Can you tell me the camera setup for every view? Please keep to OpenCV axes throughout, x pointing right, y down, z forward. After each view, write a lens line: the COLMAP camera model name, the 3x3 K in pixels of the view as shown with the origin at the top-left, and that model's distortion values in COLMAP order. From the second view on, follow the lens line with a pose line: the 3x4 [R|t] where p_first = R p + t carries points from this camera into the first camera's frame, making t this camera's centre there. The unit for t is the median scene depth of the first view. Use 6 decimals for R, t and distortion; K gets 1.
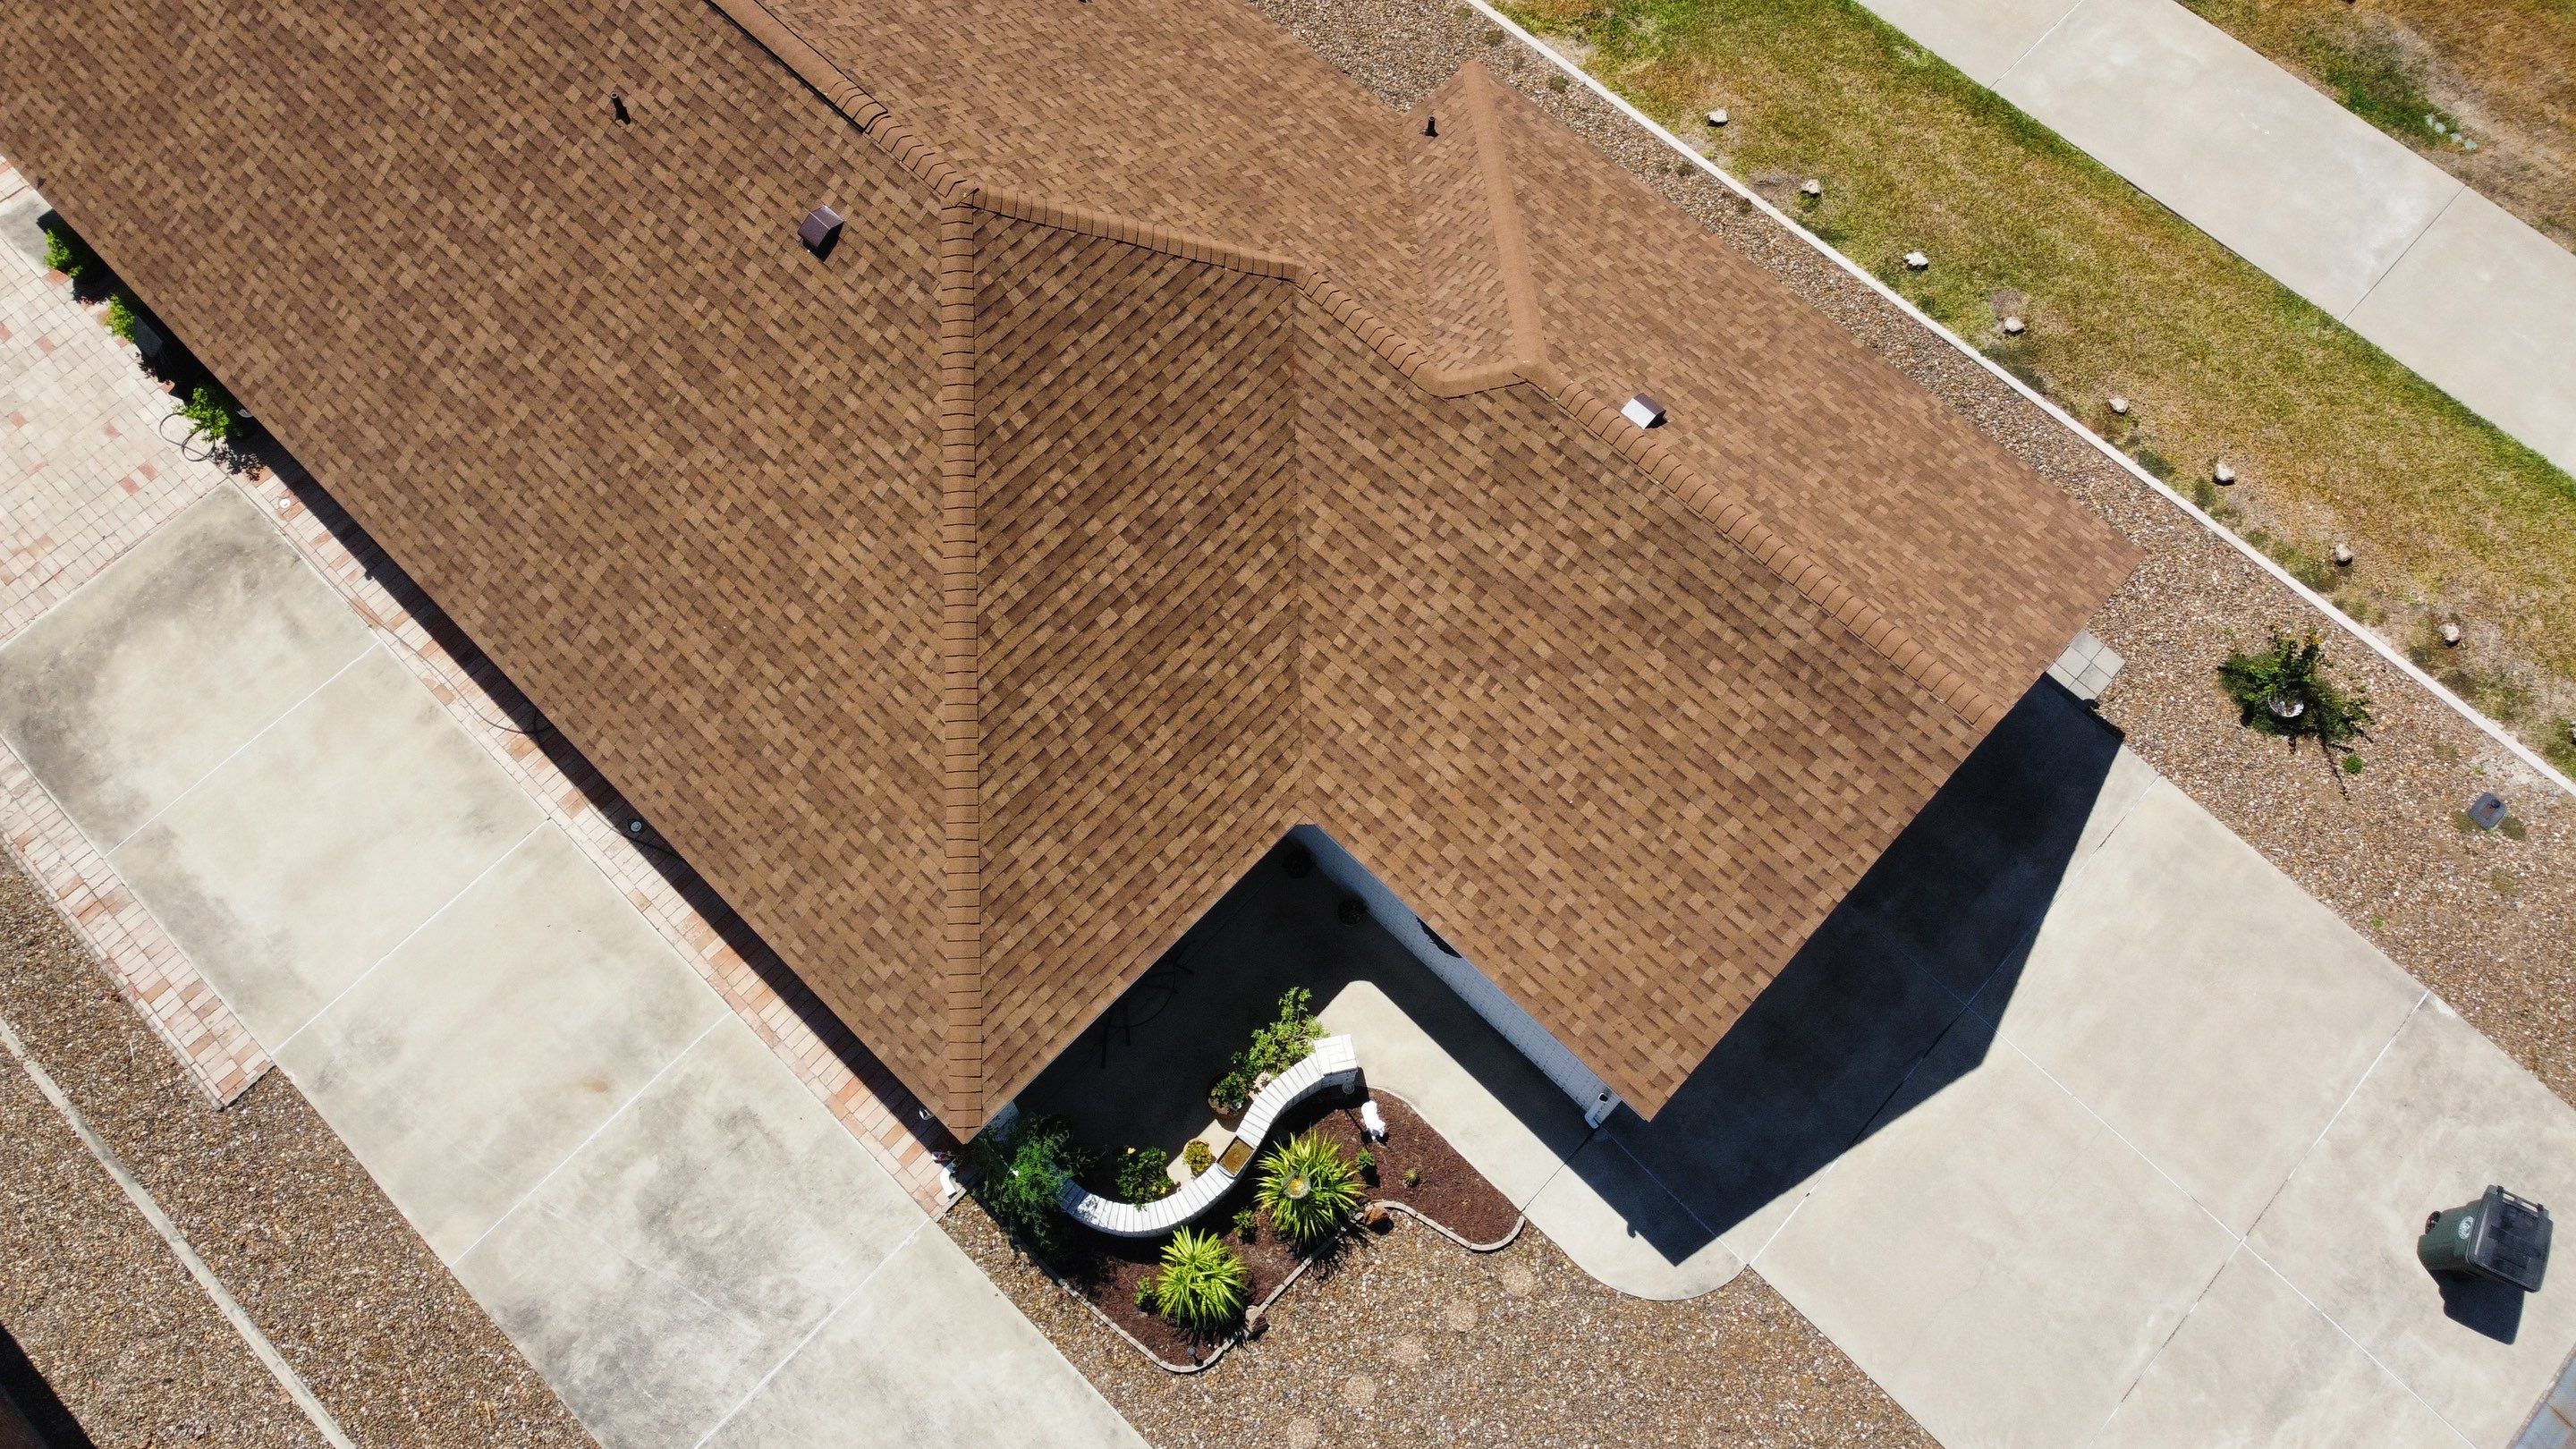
lens RADIAL K [[1955.1, 0, 1288.0], [0, 1955.1, 724.5], [0, 0, 1]] dist [0.000059, 0.006432]
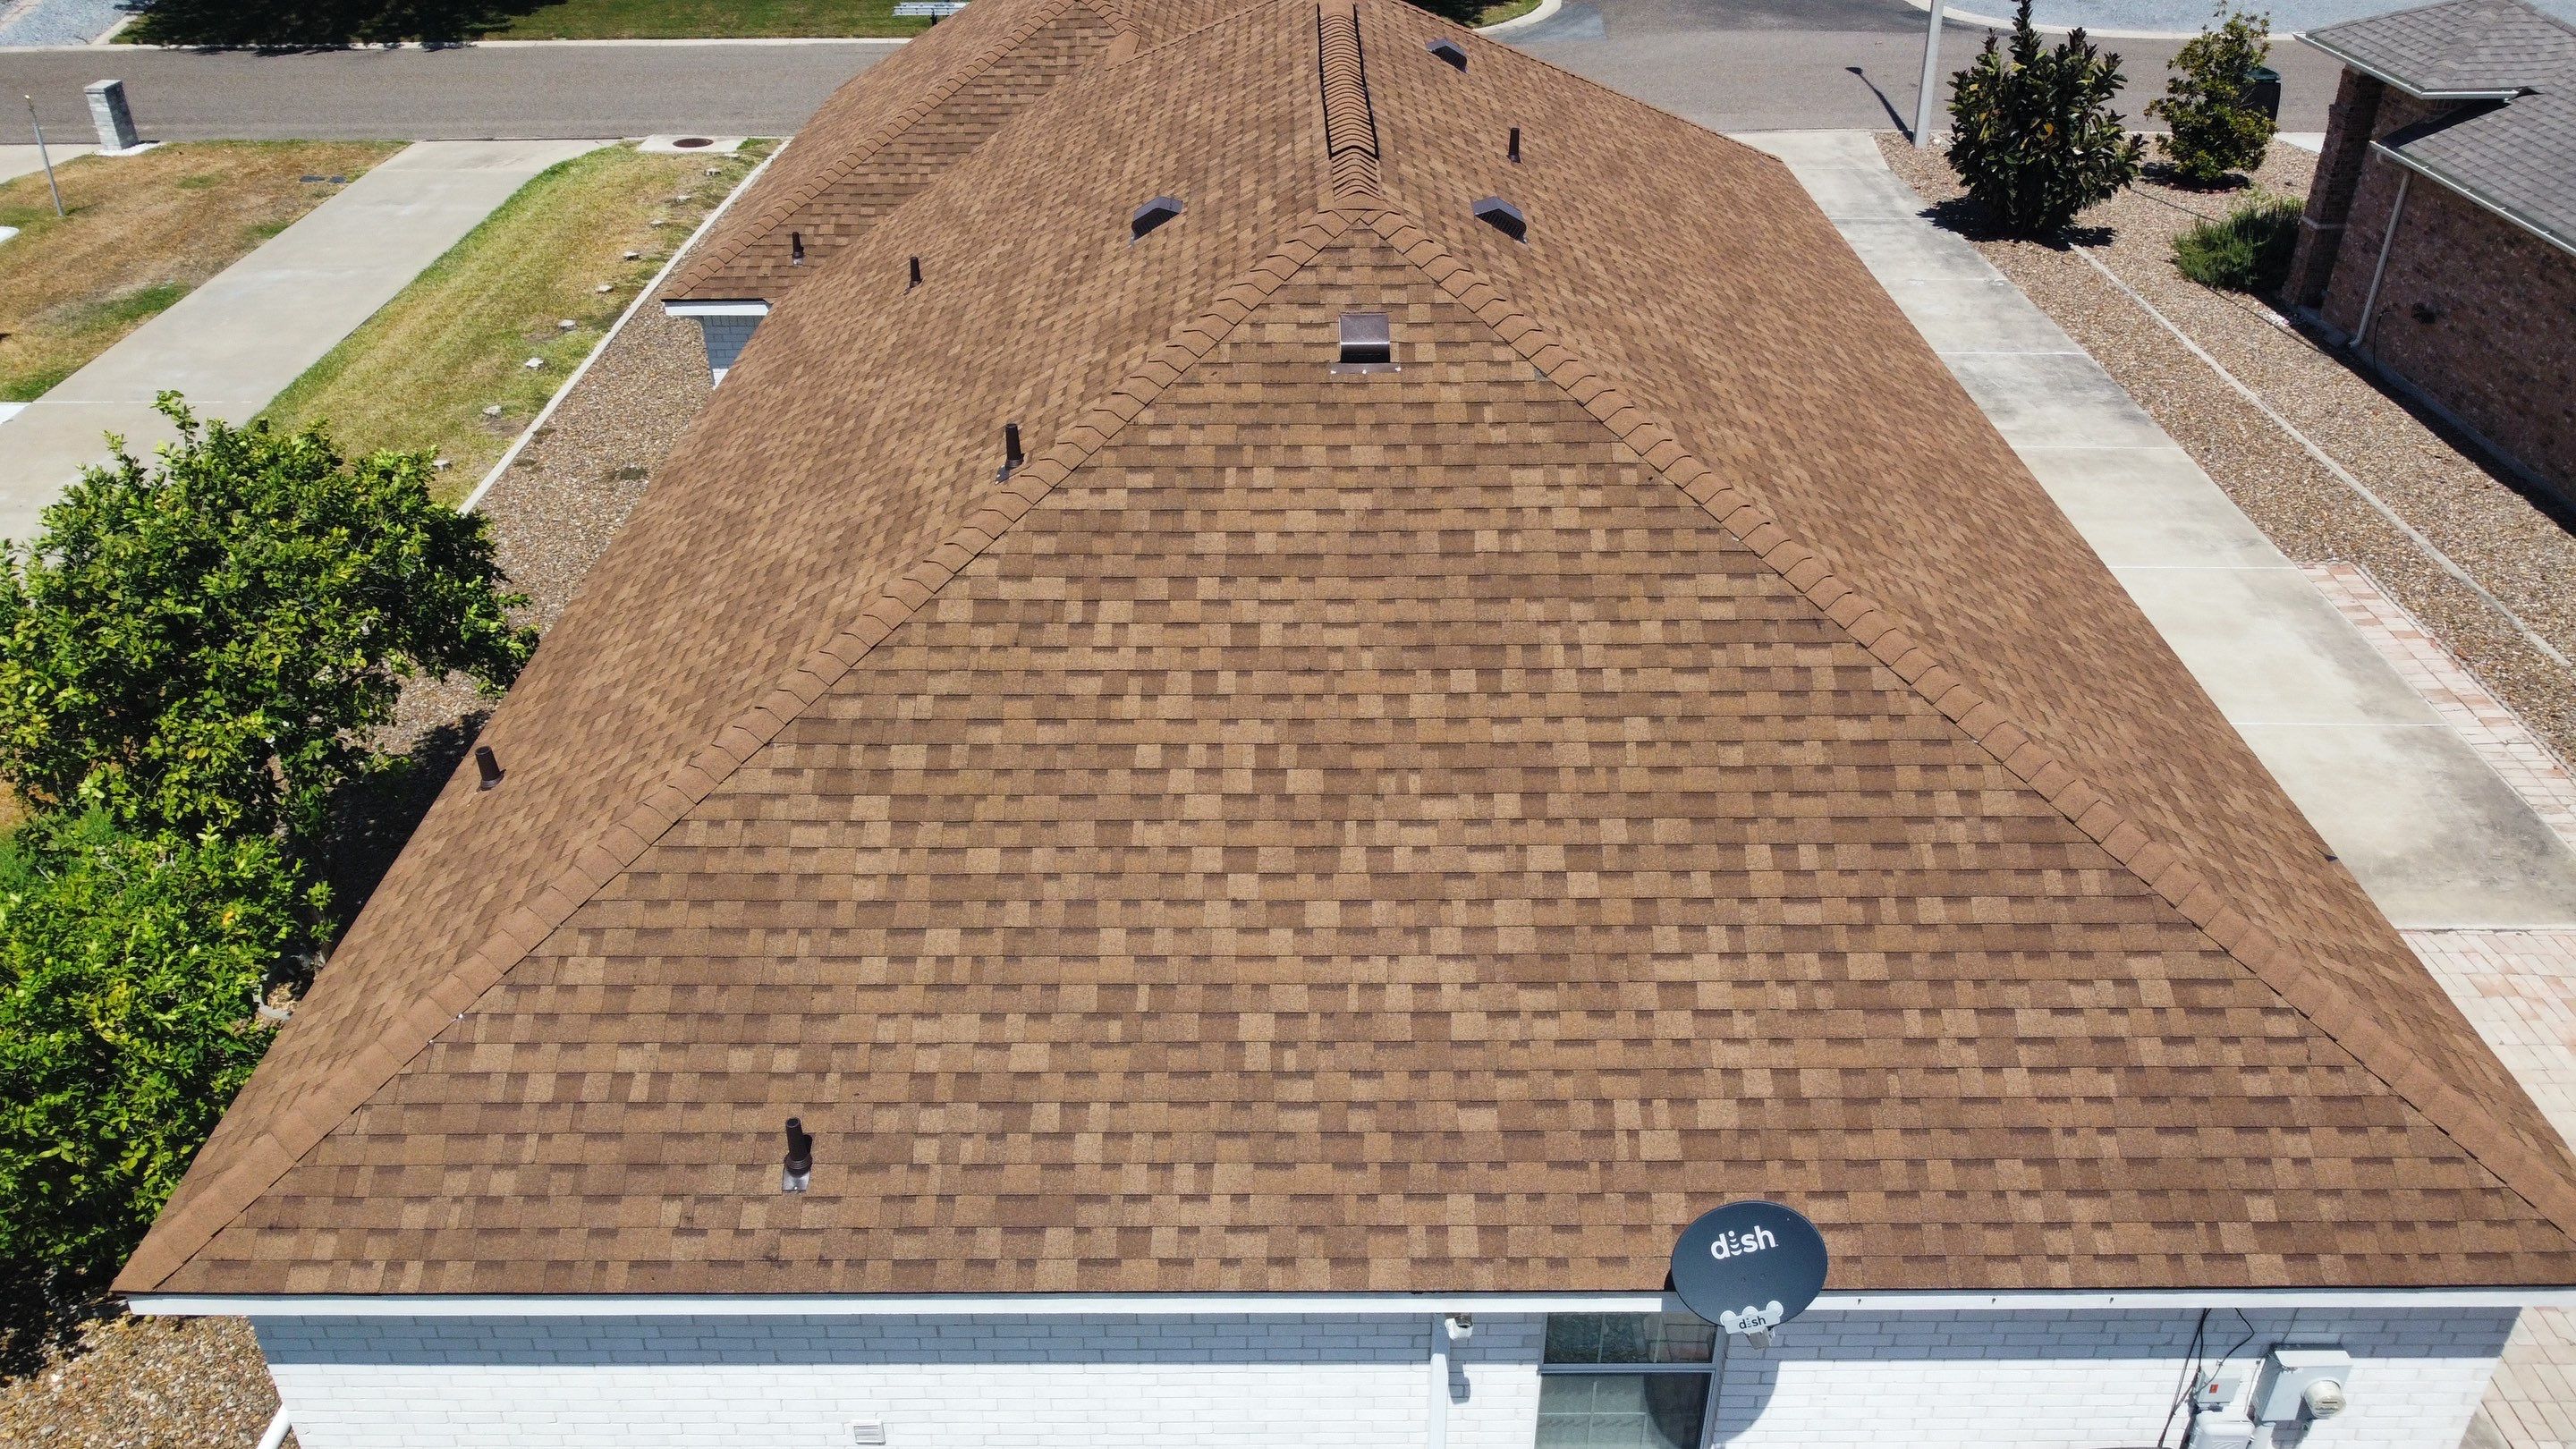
lens RADIAL K [[1955.1, 0, 1288.0], [0, 1955.1, 724.5], [0, 0, 1]] dist [0.000059, 0.006432]
pose [[-0.690838, -0.382245, 0.613703, -0.652446], [0.659426, 0.014952, 0.751621, -0.739318], [-0.296480, 0.923940, 0.241733, 0.797506]]
